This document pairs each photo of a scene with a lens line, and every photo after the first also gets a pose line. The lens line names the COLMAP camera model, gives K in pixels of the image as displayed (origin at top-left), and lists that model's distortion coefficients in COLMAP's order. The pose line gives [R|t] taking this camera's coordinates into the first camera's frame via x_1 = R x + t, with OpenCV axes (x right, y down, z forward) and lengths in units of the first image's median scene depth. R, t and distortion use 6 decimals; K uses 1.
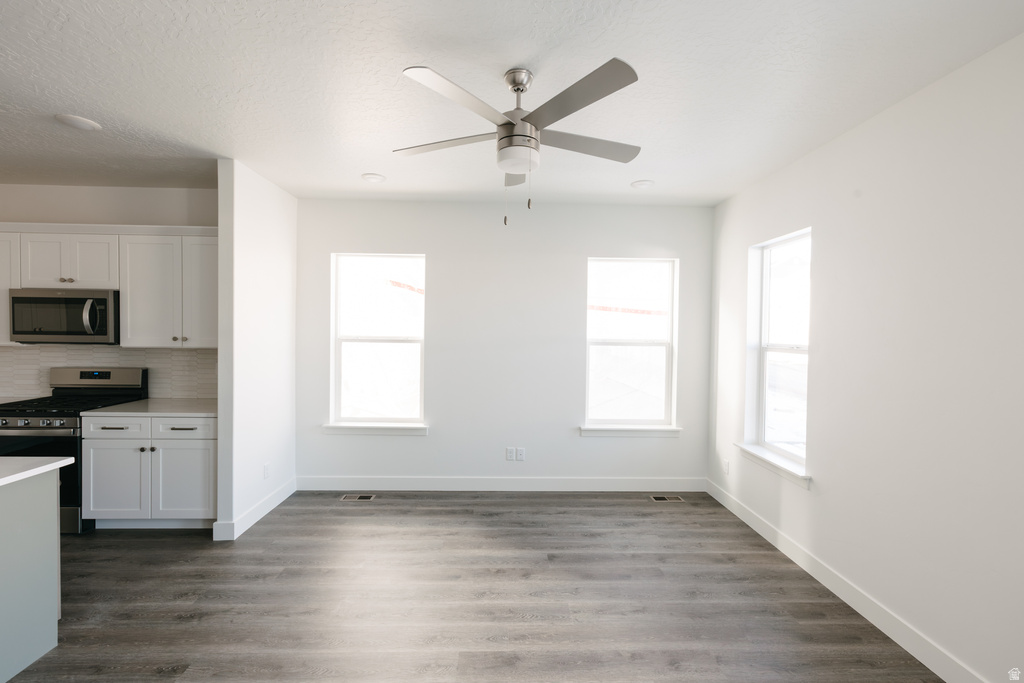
lens RADIAL K [[435.7, 0, 514.6], [0, 435.7, 338.3], [0, 0, 1]] dist [0.000324, 0.001207]
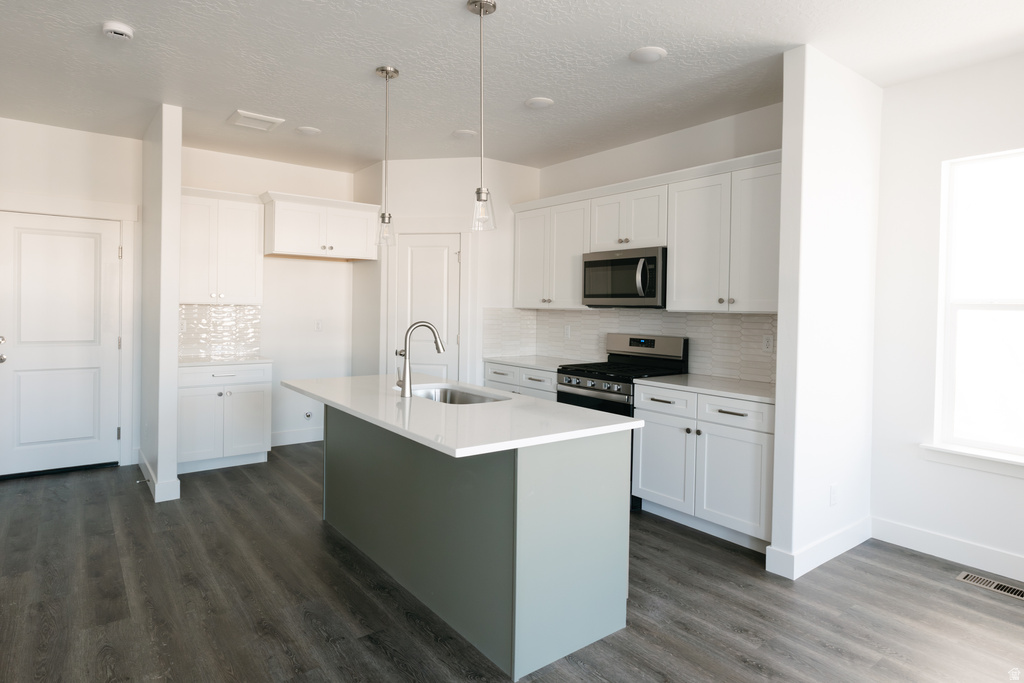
lens RADIAL K [[579.0, 0, 506.4], [0, 579.0, 317.0], [0, 0, 1]] dist [-0.003696, 0.001509]
pose [[0.580163, 0.009316, -0.814447, -0.142661], [-0.026037, 0.999636, -0.007113, 0.050627], [0.814084, 0.025332, 0.580194, 0.059695]]
